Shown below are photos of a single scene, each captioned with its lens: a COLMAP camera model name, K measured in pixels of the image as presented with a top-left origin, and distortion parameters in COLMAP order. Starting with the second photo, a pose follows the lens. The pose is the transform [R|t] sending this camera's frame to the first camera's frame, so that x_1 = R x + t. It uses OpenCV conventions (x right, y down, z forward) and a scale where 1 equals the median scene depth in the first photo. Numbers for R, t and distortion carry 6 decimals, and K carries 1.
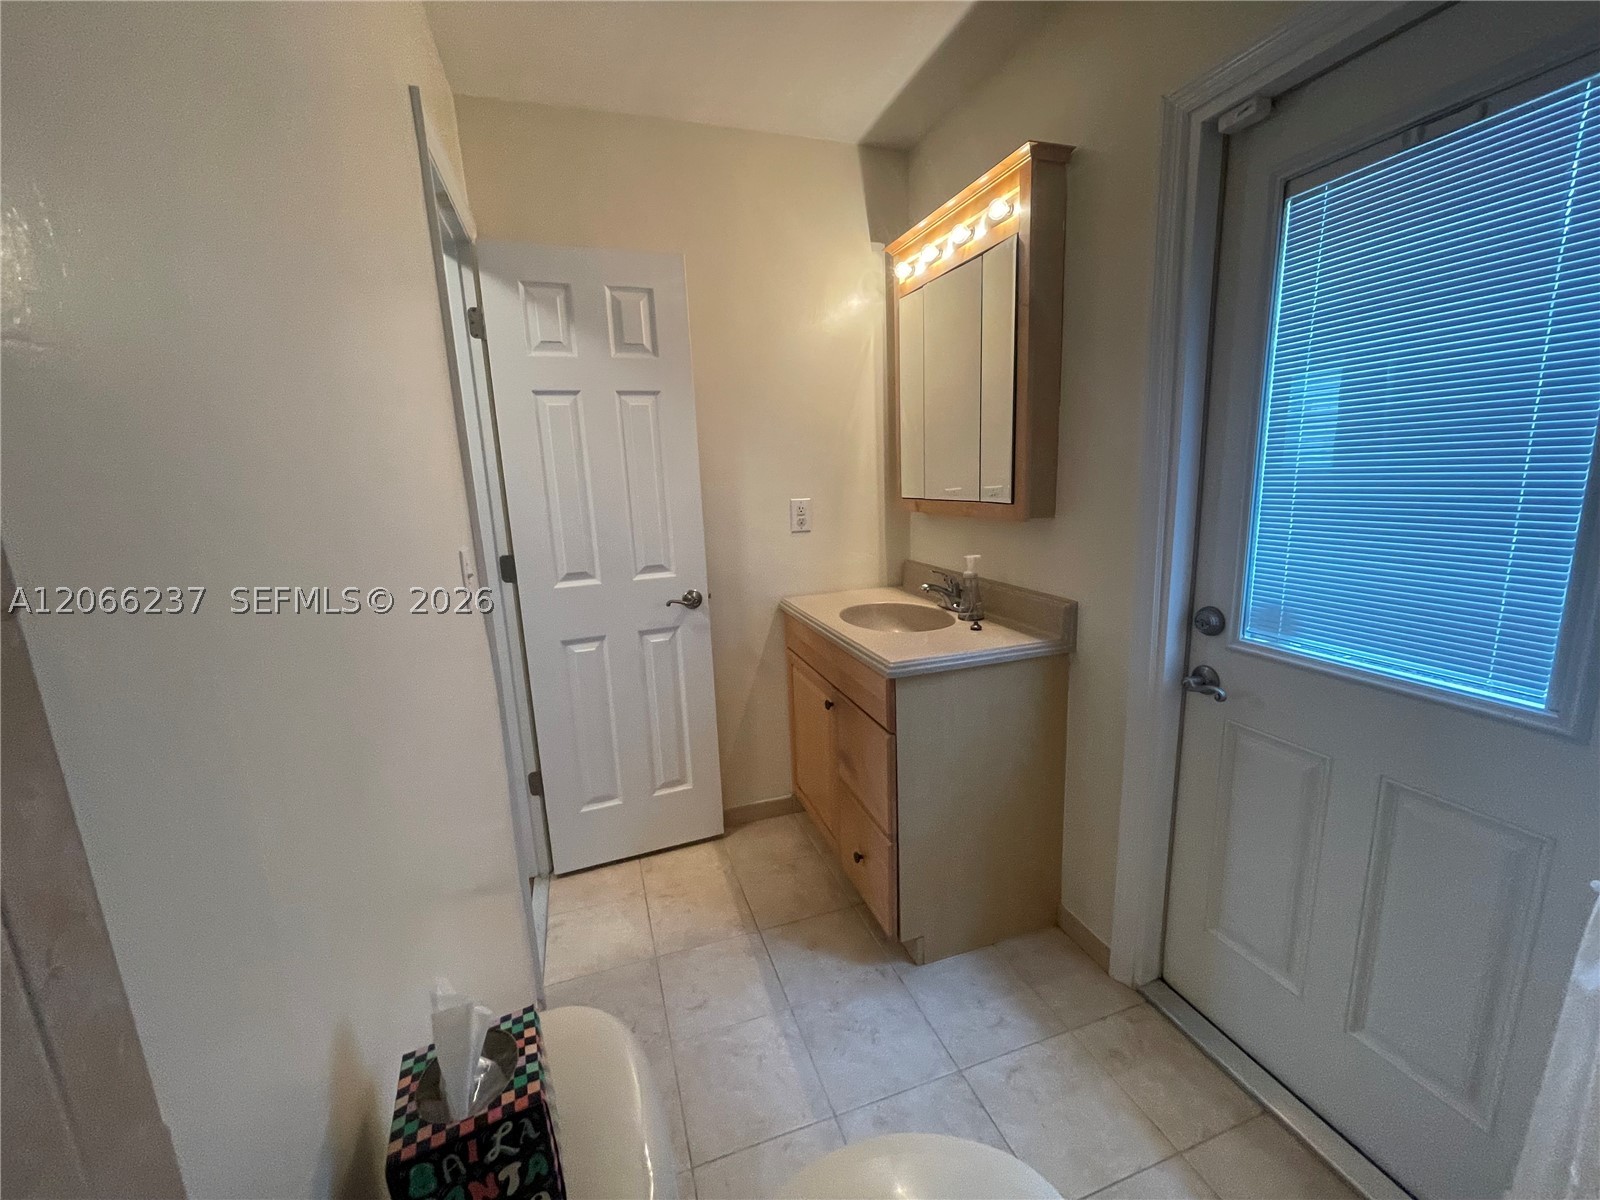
lens RADIAL K [[649.7, 0, 798.0], [0, 649.7, 601.7], [0, 0, 1]] dist [0.000256, 0.000165]
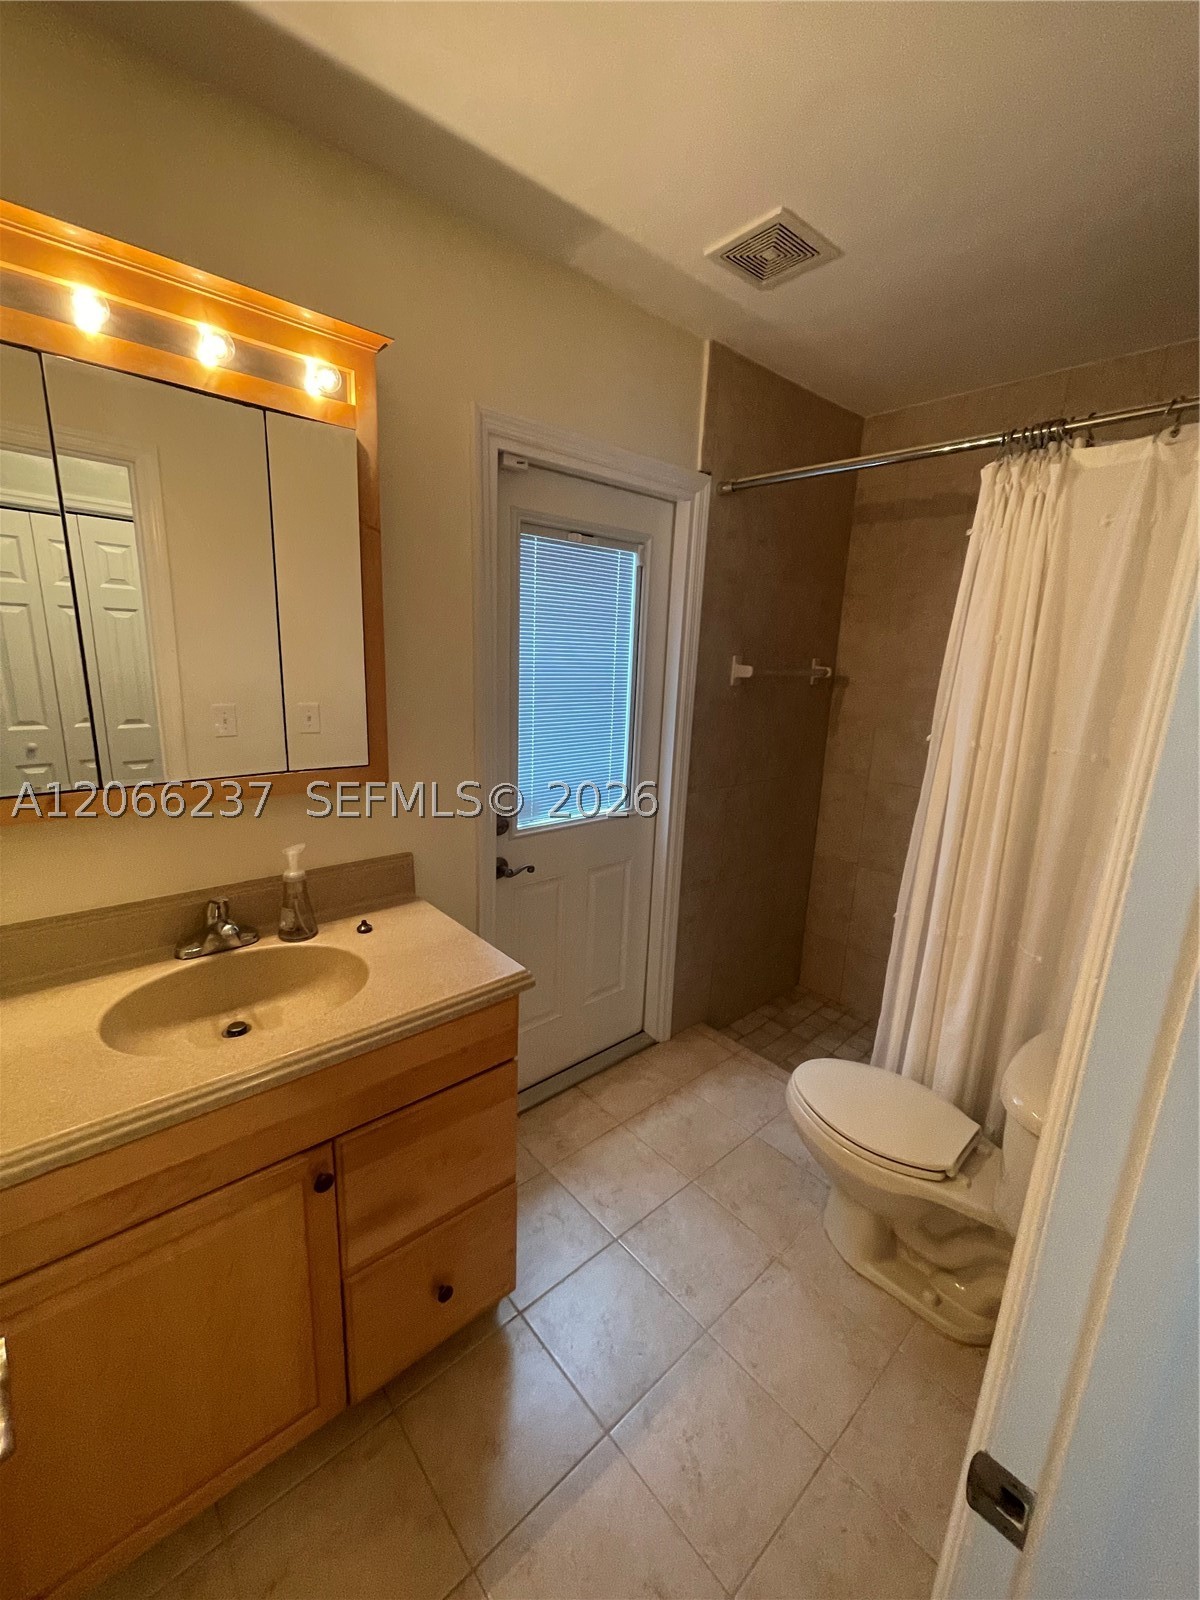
lens RADIAL K [[649.7, 0, 594.5], [0, 649.7, 797.0], [0, 0, 1]] dist [0.000256, 0.000165]
pose [[-0.382236, -0.189677, 0.904388, -0.542480], [0.151006, 0.952729, 0.263638, -0.293852], [-0.911643, 0.237340, -0.335525, 1.050153]]
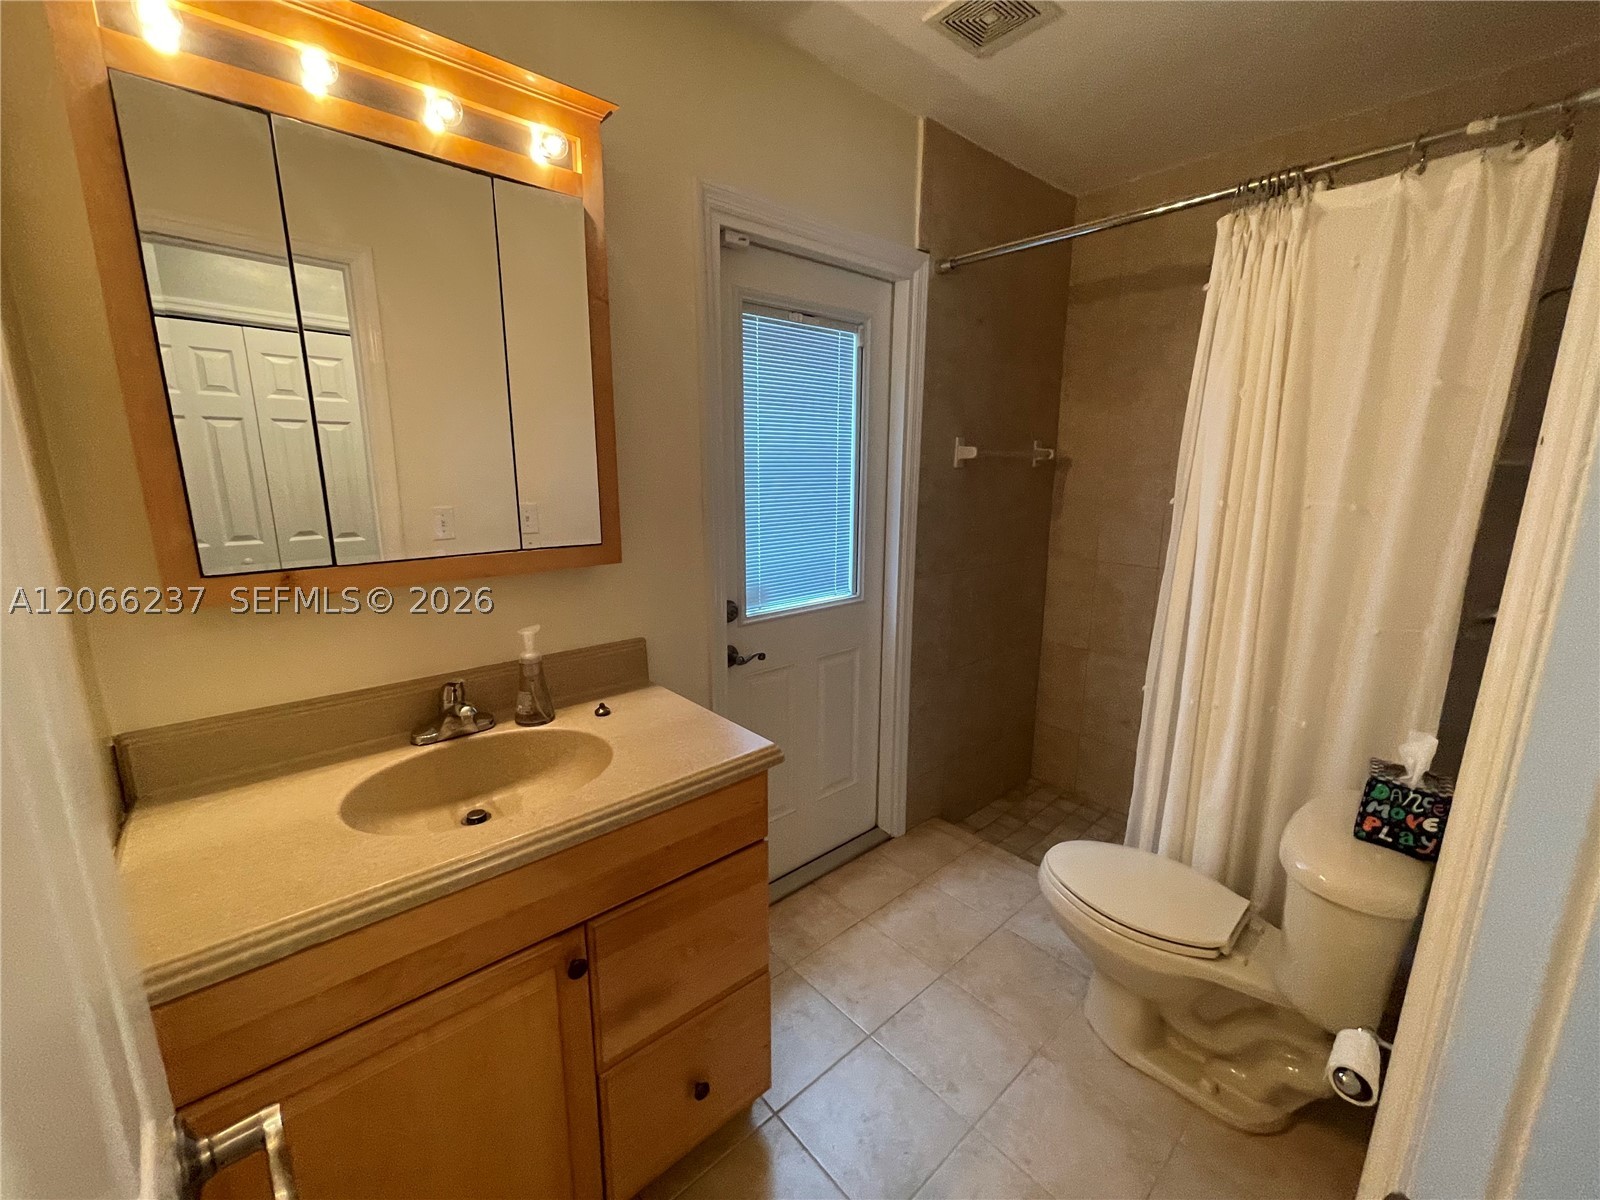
lens RADIAL K [[649.7, 0, 791.6], [0, 649.7, 596.4], [0, 0, 1]] dist [0.001922, 0.000063]
pose [[-0.379176, -0.154453, 0.912343, -0.510354], [0.186881, 0.952871, 0.238983, -0.243163], [-0.906257, 0.261116, -0.332441, 1.097656]]
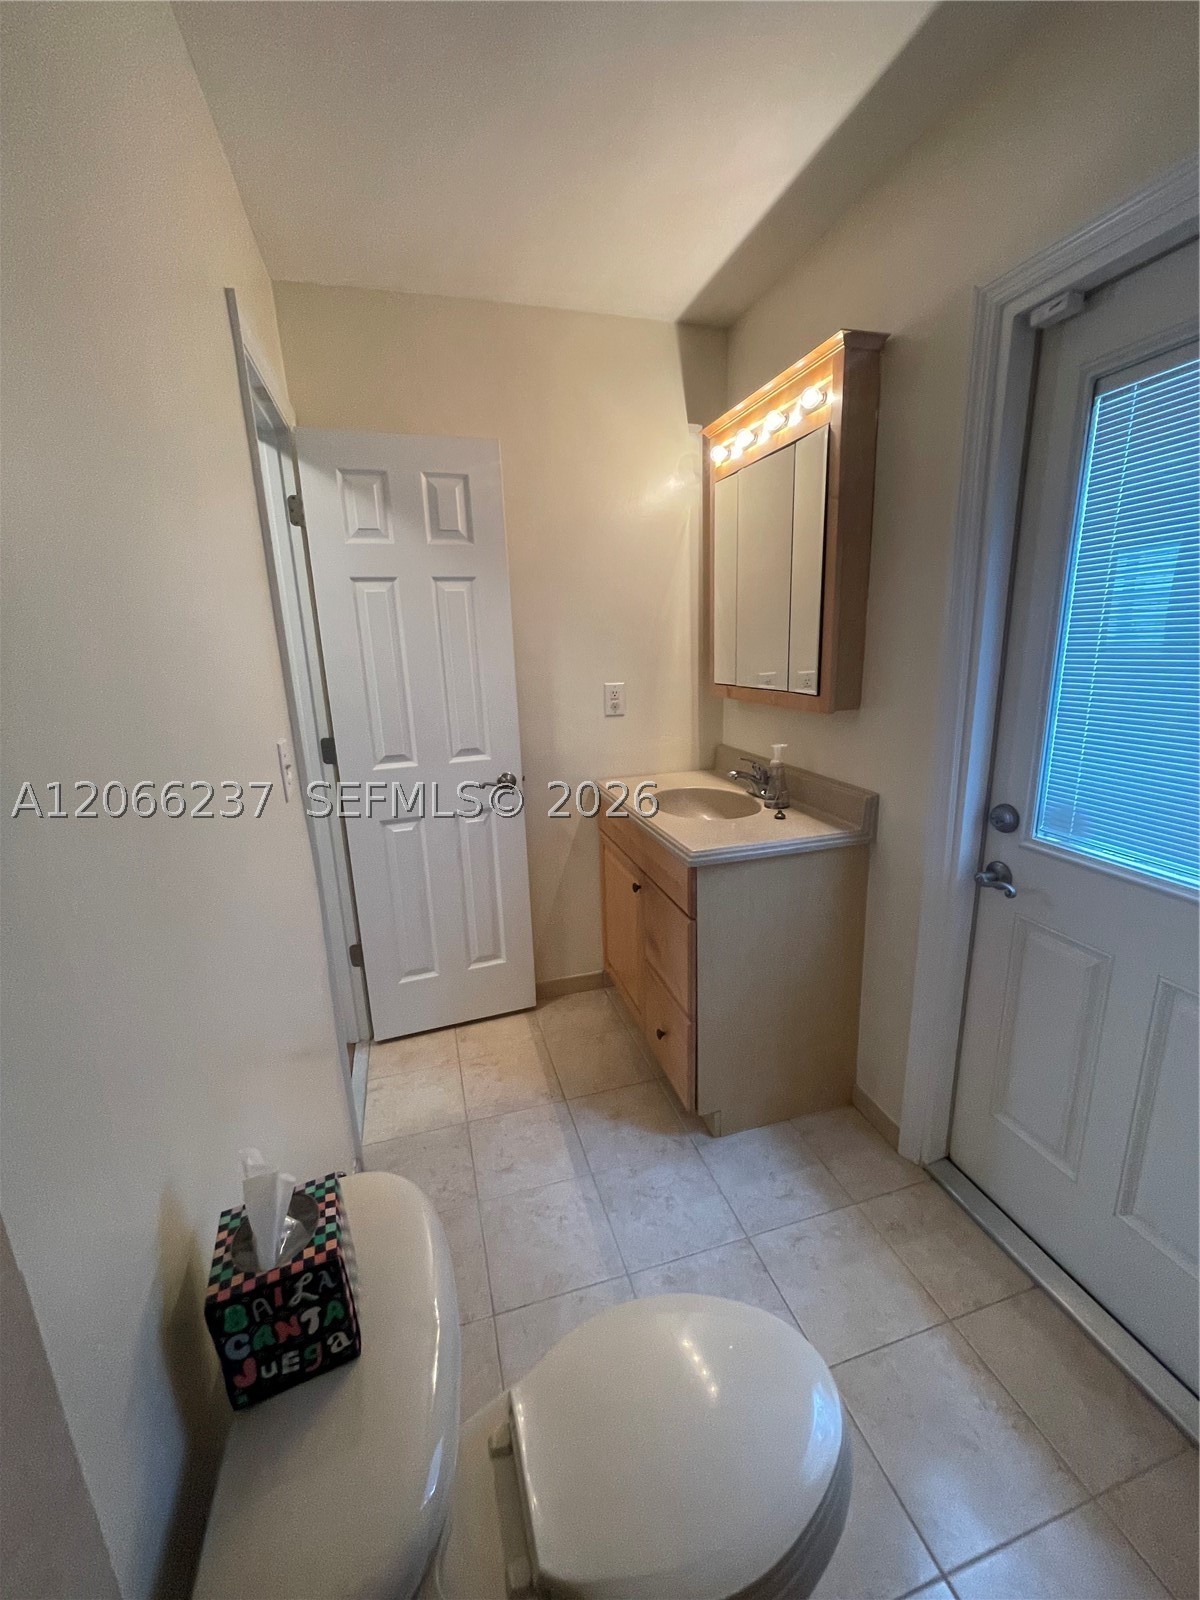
lens RADIAL K [[650.6, 0, 602.9], [0, 650.6, 800.6], [0, 0, 1]] dist [0.001129, -0.000134]
pose [[0.999365, 0.014908, -0.032356, 0.031066], [-0.013405, 0.998843, 0.046194, -0.030361], [0.033007, -0.045730, 0.998408, -0.030638]]
